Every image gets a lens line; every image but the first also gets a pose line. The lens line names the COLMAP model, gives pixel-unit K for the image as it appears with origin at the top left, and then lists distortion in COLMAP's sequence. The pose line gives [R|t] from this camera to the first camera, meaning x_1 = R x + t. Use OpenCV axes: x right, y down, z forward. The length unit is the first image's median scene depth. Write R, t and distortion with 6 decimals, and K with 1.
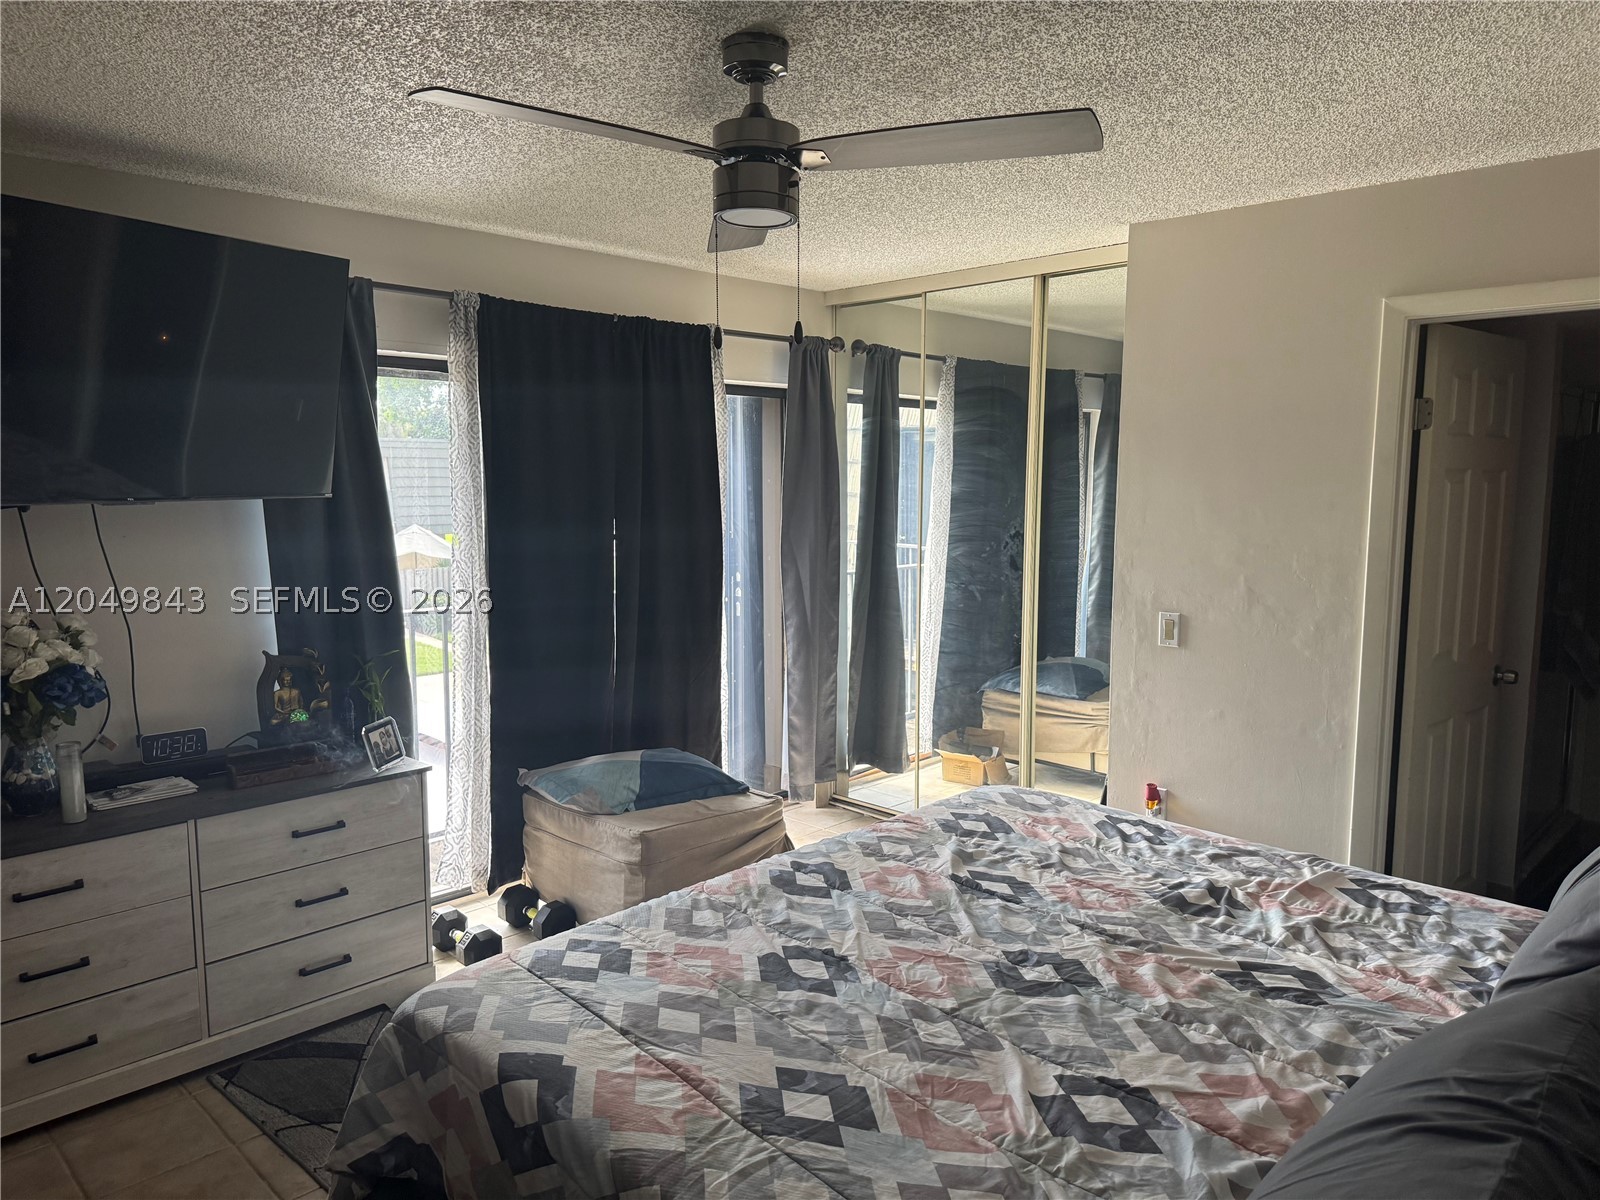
lens RADIAL K [[1122.5, 0, 798.0], [0, 1122.5, 603.8], [0, 0, 1]] dist [0.132912, -0.236217]
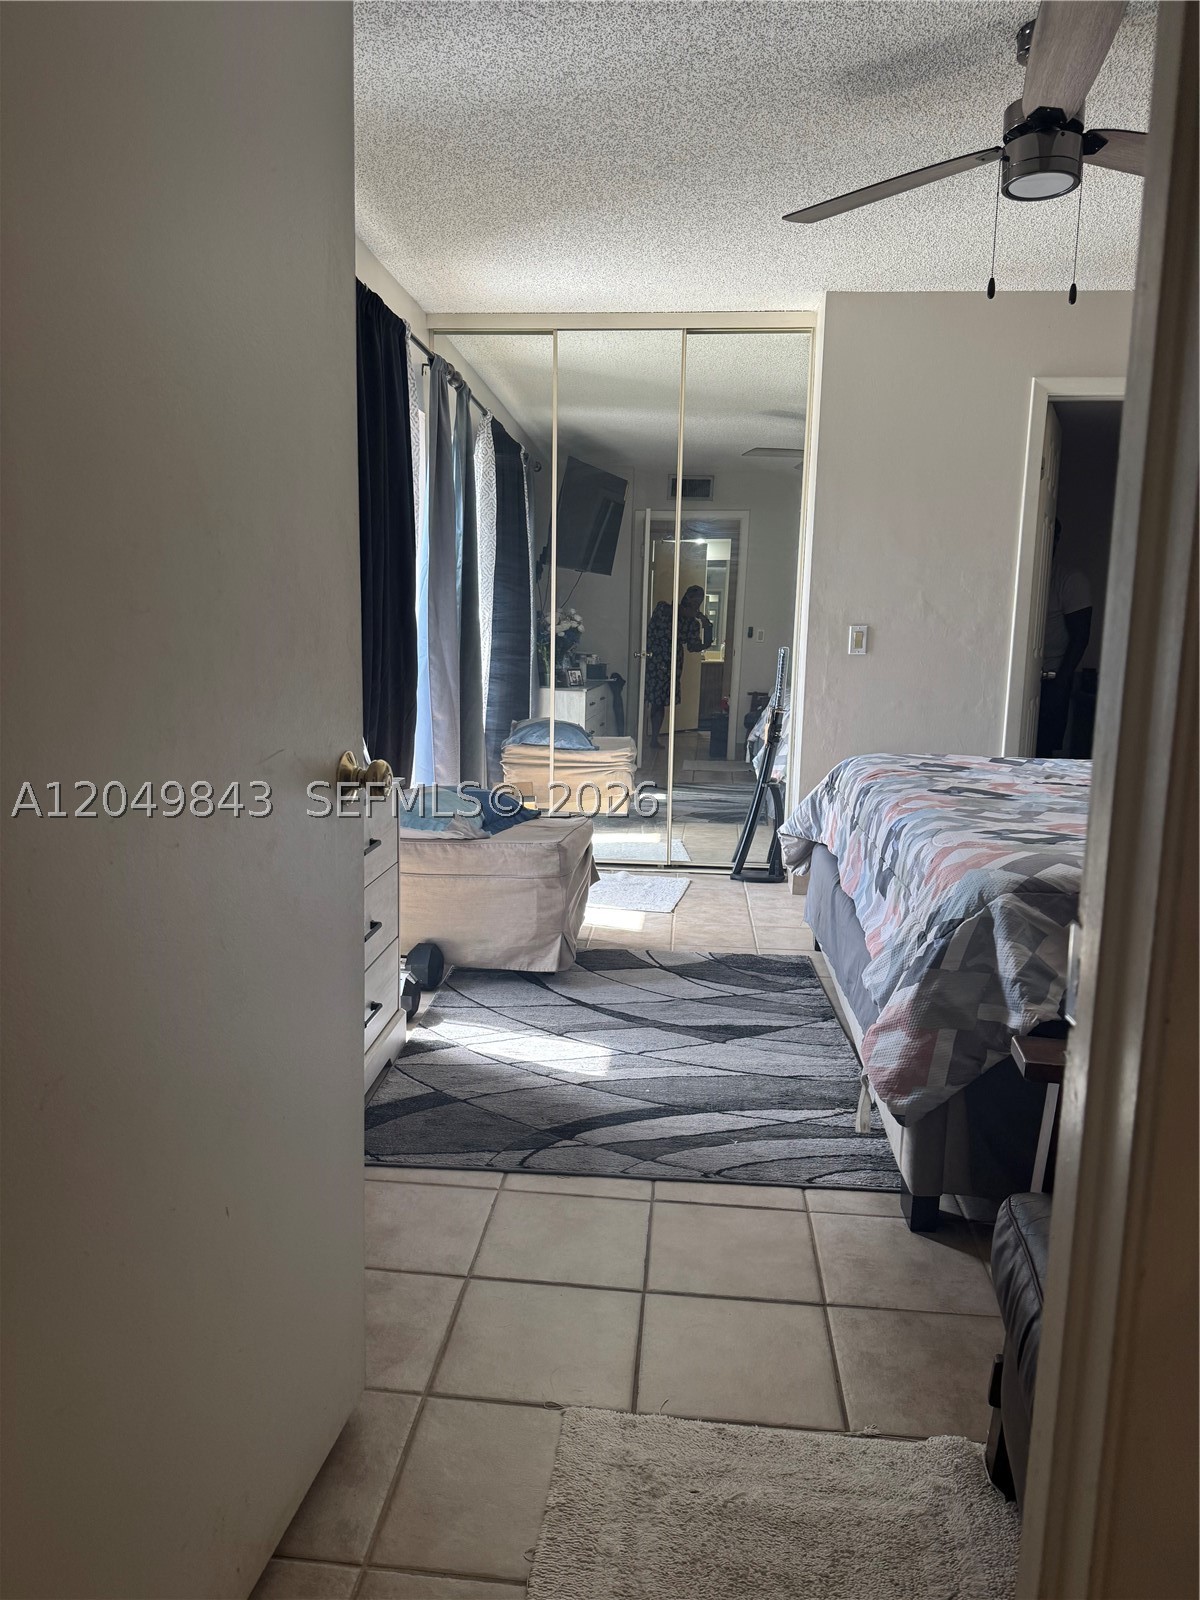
lens RADIAL K [[1119.2, 0, 599.6], [0, 1119.2, 806.6], [0, 0, 1]] dist [0.074810, -0.000078]
pose [[0.769572, -0.082587, 0.633197, -0.707184], [0.057078, 0.996529, 0.060605, 0.118307], [-0.636005, -0.010498, 0.771614, 0.251721]]
